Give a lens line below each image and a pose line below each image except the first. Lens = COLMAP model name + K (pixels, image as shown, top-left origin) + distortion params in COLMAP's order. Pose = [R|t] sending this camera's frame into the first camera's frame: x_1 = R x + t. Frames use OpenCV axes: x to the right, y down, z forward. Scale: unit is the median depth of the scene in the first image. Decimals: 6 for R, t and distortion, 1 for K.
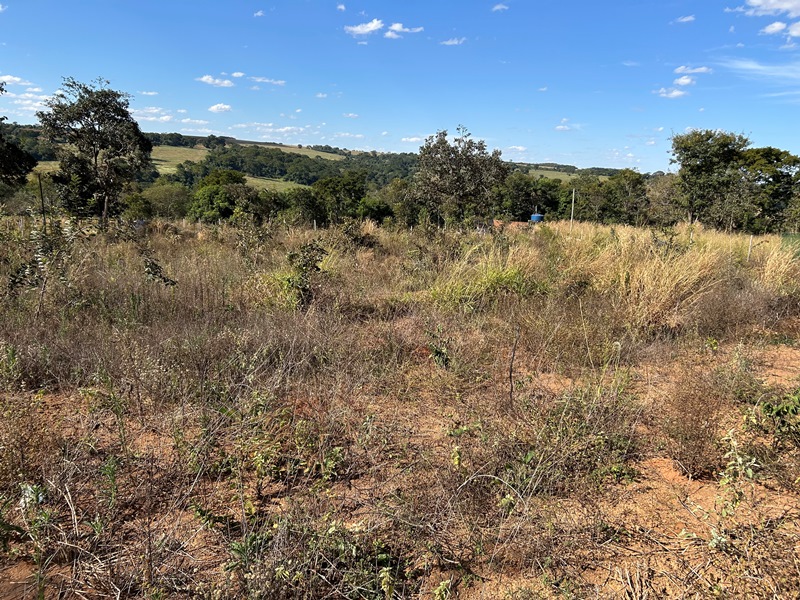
lens RADIAL K [[596.7, 0, 395.9], [0, 596.7, 298.5], [0, 0, 1]] dist [0.039317, -0.044976]
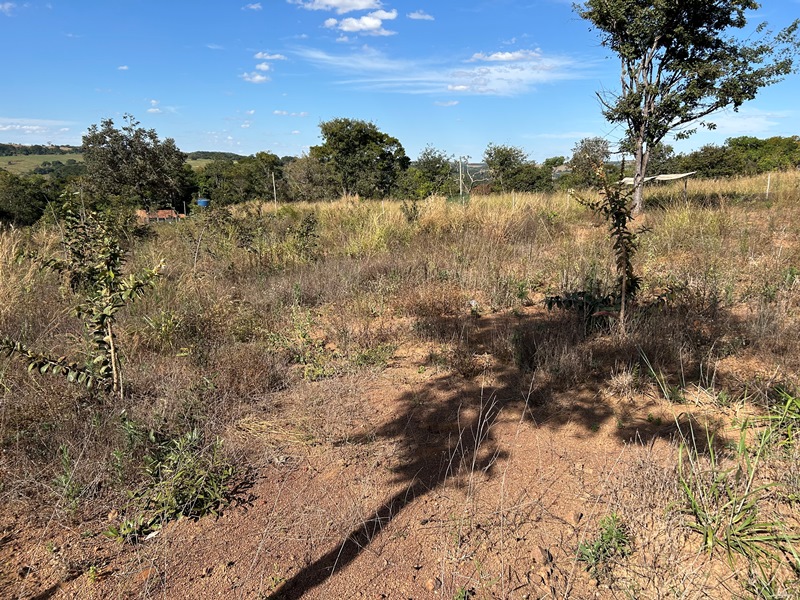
lens RADIAL K [[590.0, 0, 400.0], [0, 590.0, 314.2], [0, 0, 1]] dist [0.049779, -0.061061]
pose [[0.808512, -0.190618, 0.556753, -0.133702], [0.161158, 0.981638, 0.102056, 0.004732], [-0.565983, 0.007212, 0.824385, -0.049263]]
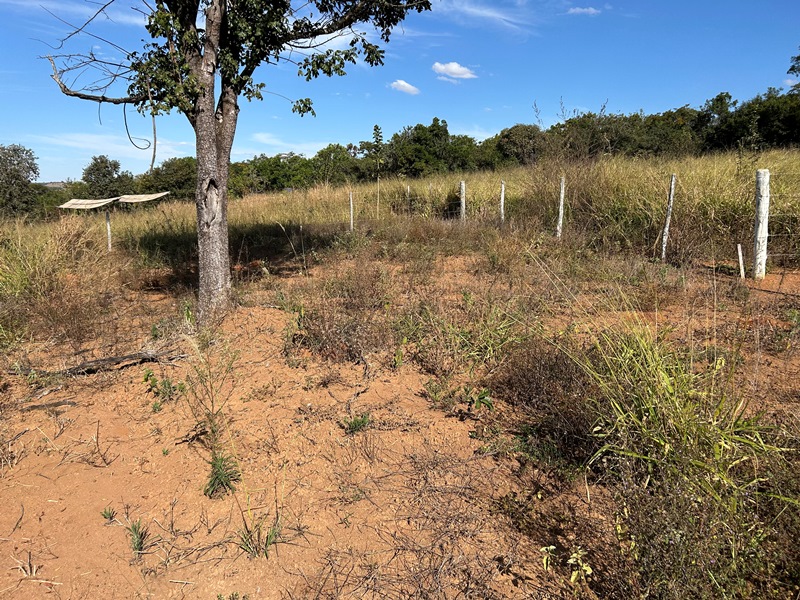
lens RADIAL K [[596.7, 0, 395.9], [0, 596.7, 298.5], [0, 0, 1]] dist [0.039317, -0.044976]
pose [[0.079962, -0.221601, 0.971853, 0.097969], [0.197669, 0.959138, 0.202438, -0.013742], [-0.977002, 0.175918, 0.120499, 0.128062]]
